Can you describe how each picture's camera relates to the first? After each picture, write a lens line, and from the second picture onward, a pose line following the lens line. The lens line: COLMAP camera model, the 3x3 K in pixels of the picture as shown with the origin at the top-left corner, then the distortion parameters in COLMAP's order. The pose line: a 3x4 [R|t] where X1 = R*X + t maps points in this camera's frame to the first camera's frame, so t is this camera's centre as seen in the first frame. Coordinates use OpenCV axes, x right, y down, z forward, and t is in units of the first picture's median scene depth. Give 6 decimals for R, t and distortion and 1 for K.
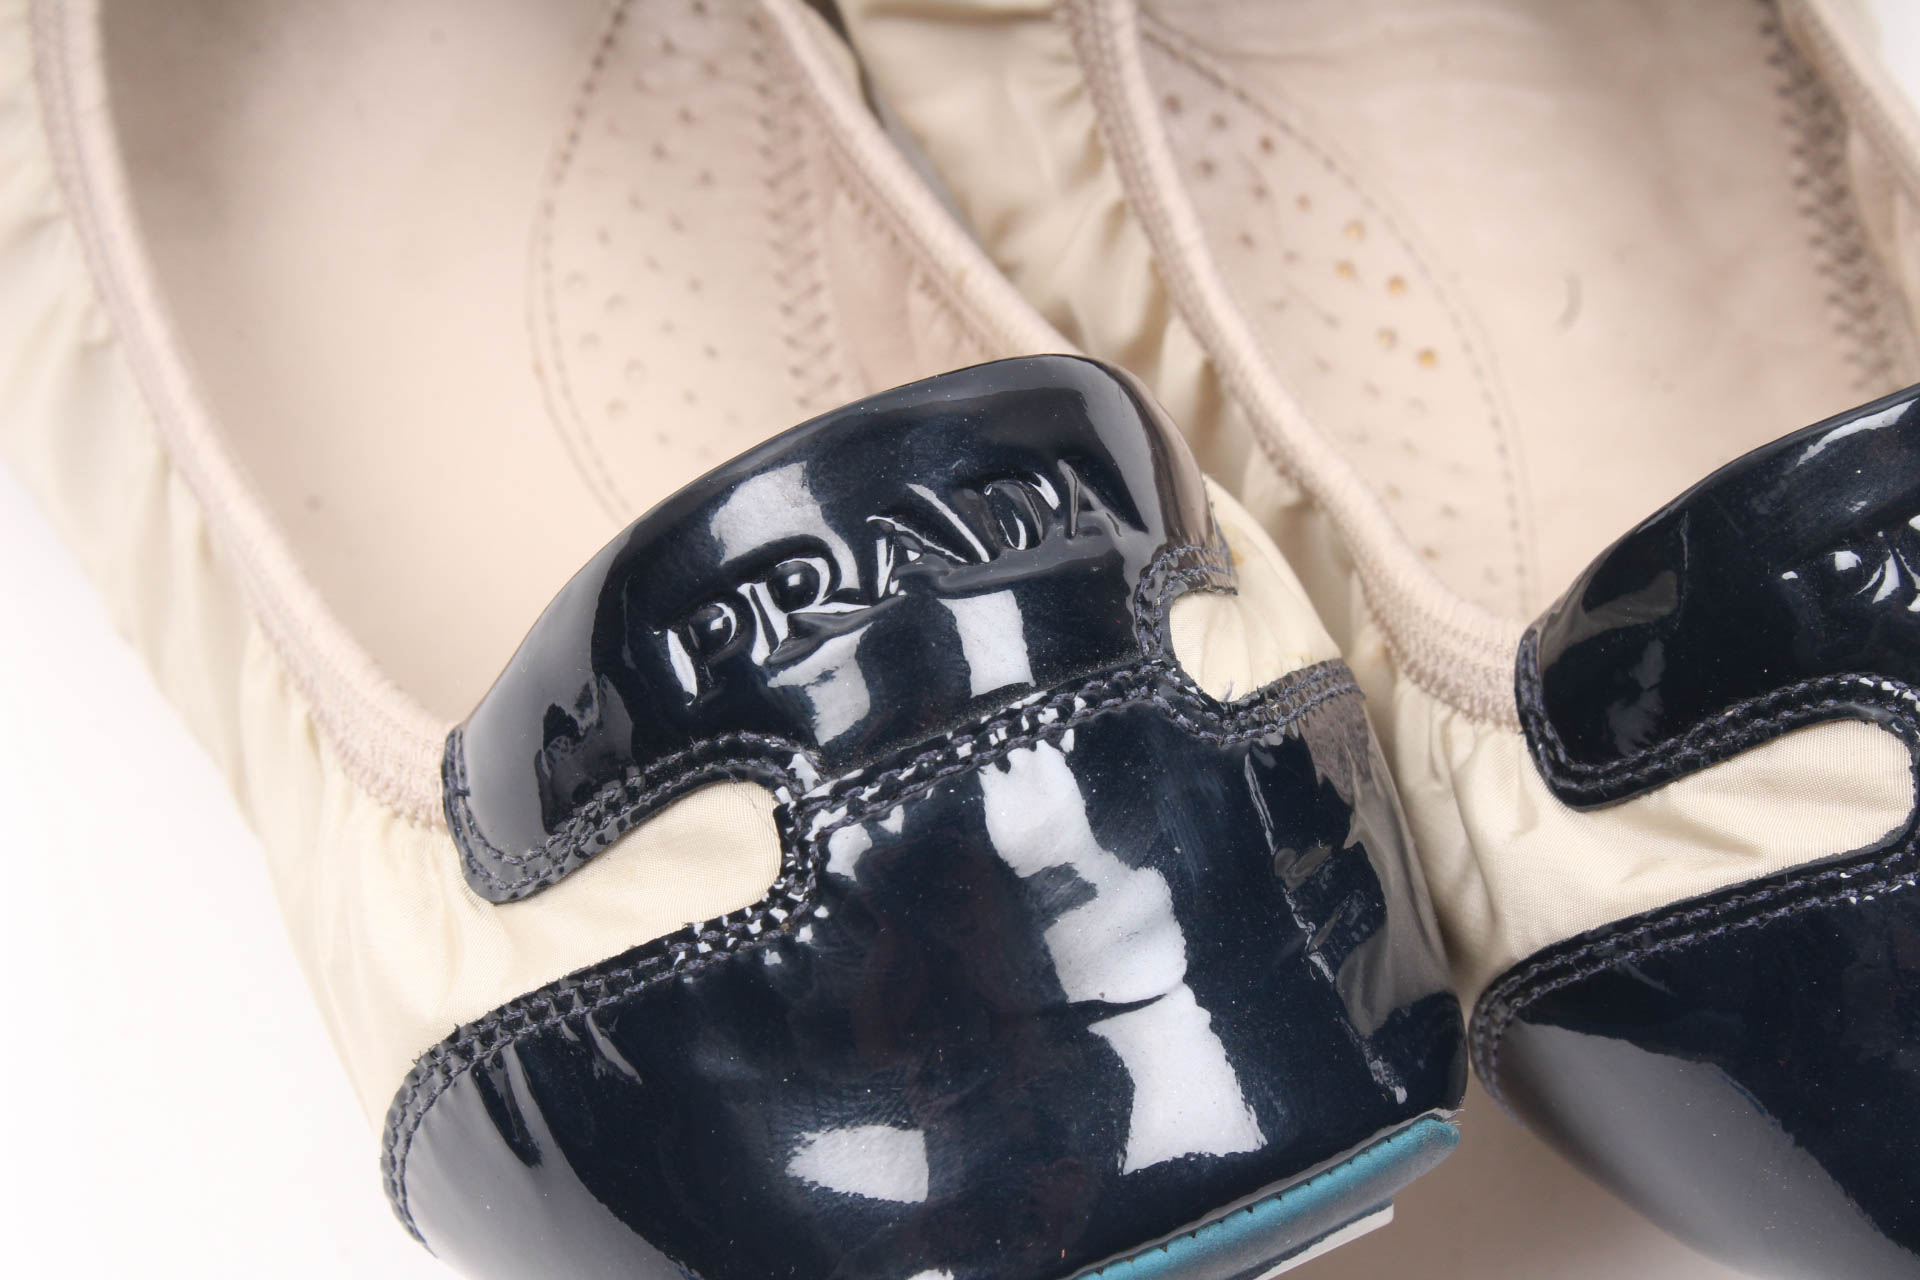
lens RADIAL K [[4293.3, 0, 960.0], [0, 4293.3, 640.0], [0, 0, 1]] dist [0.011871, 0.484995]
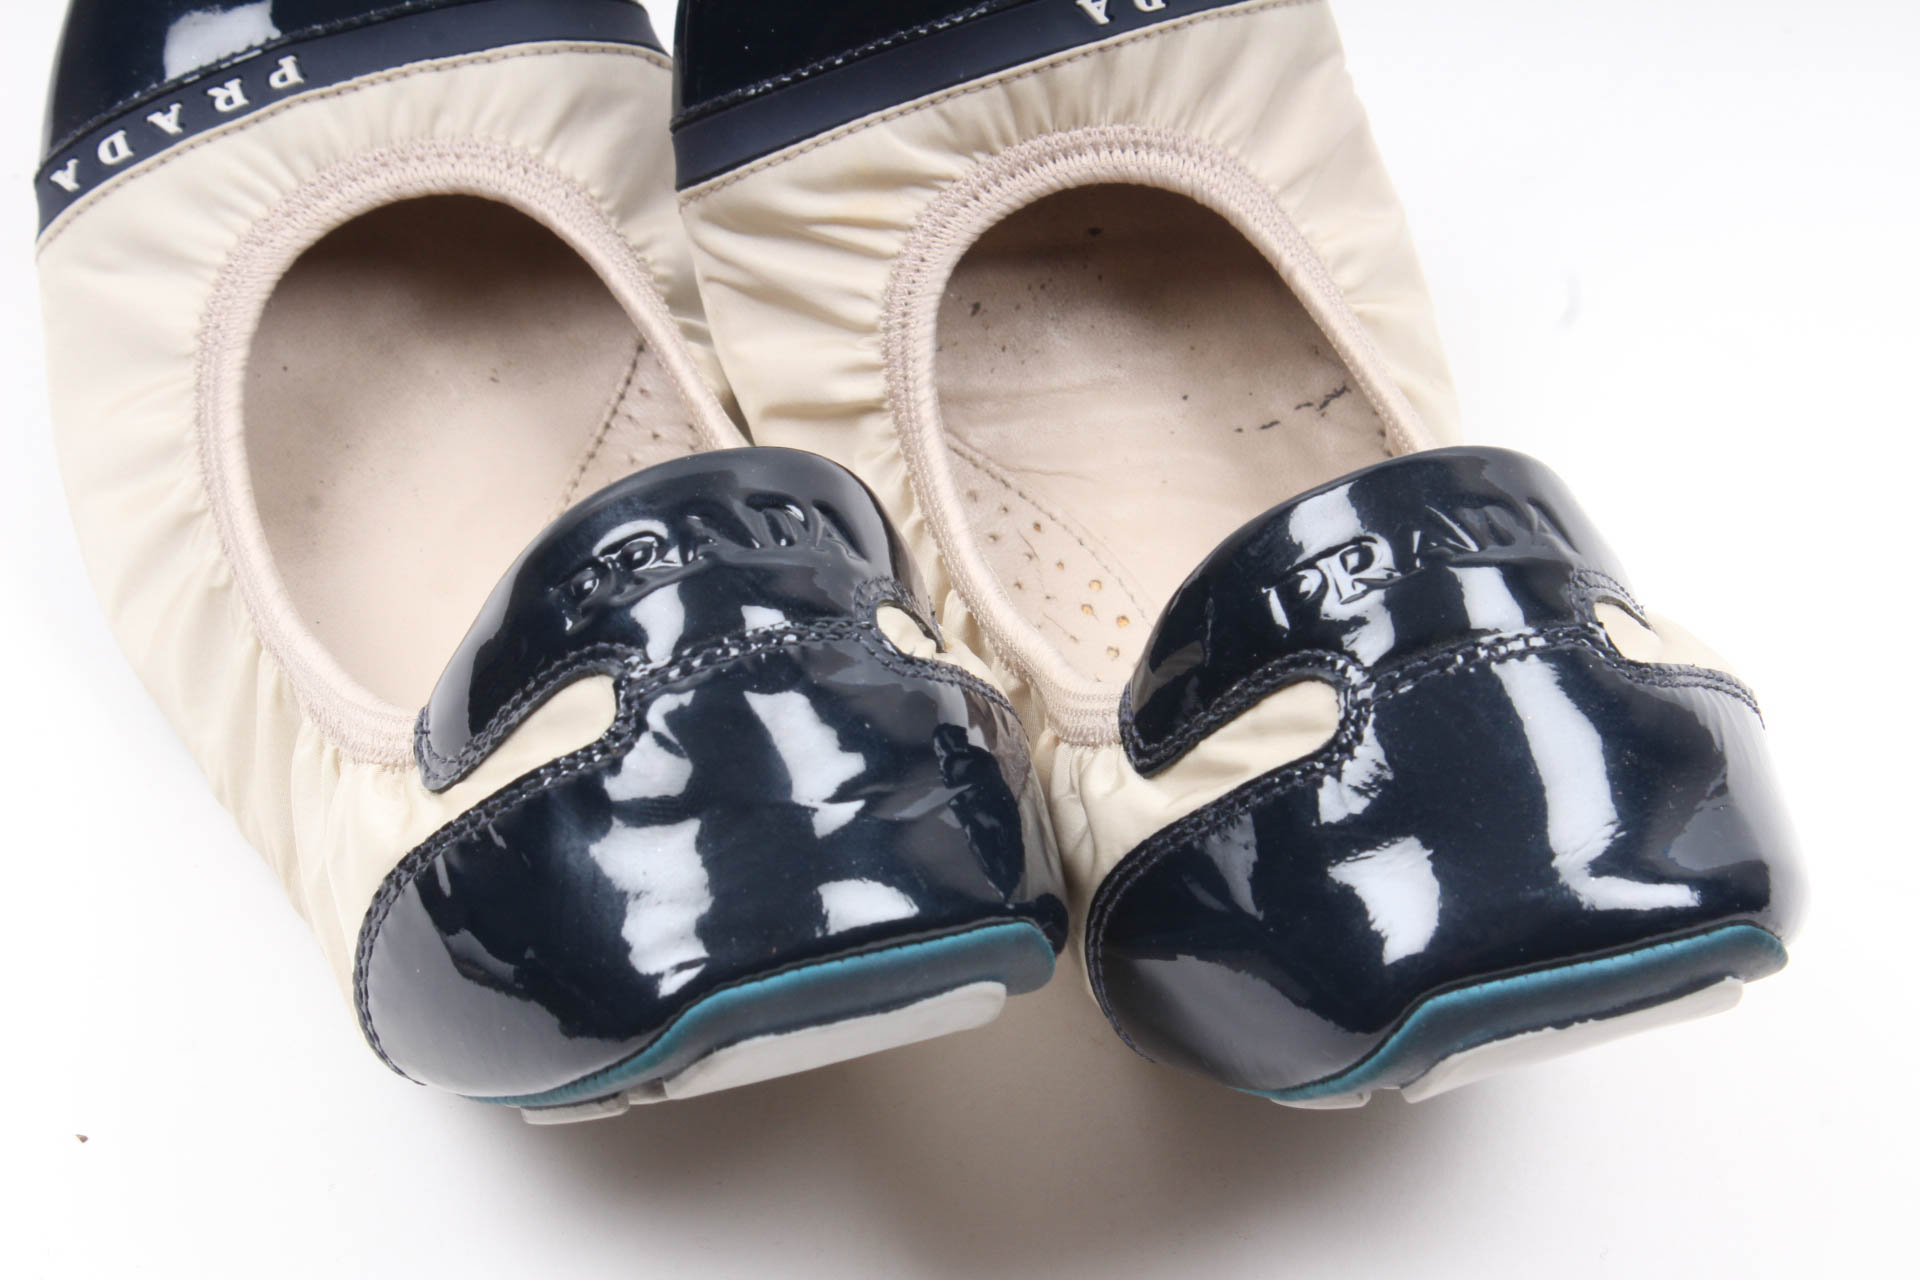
lens RADIAL K [[4293.3, 0, 960.0], [0, 4293.3, 640.0], [0, 0, 1]] dist [0.011871, 0.484995]
pose [[0.998451, 0.039672, -0.039006, 0.118195], [-0.049106, 0.957965, -0.282650, 0.377696], [0.026153, 0.284127, 0.958430, -0.425102]]
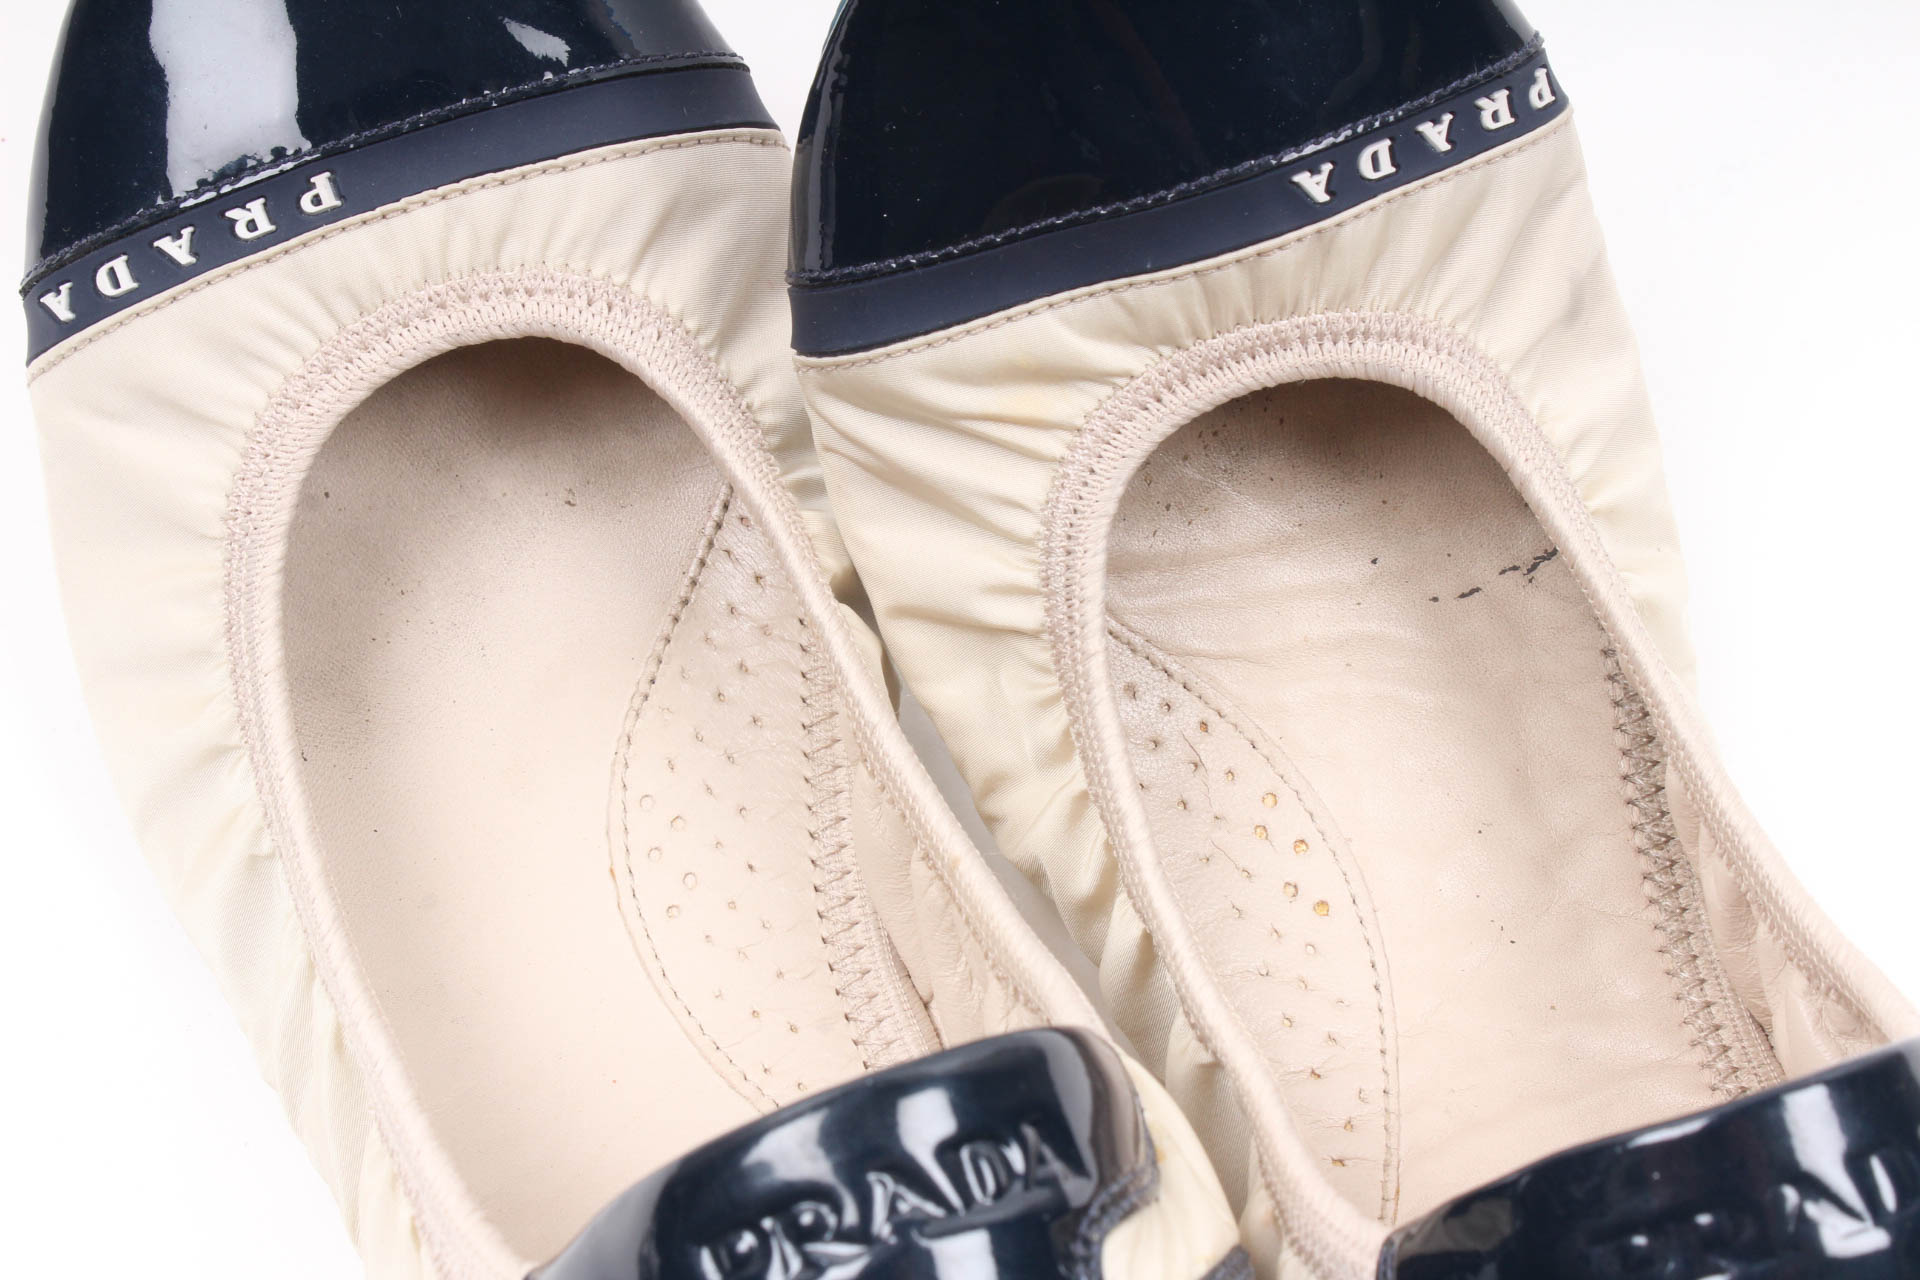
lens RADIAL K [[3476.4, 0, 960.0], [0, 3476.4, 640.0], [0, 0, 1]] dist [0.014140, -0.034859]
pose [[0.998180, 0.059958, 0.006498, -0.008844], [-0.059868, 0.998120, -0.013143, -0.140511], [-0.007274, 0.012730, 0.999893, -0.016238]]
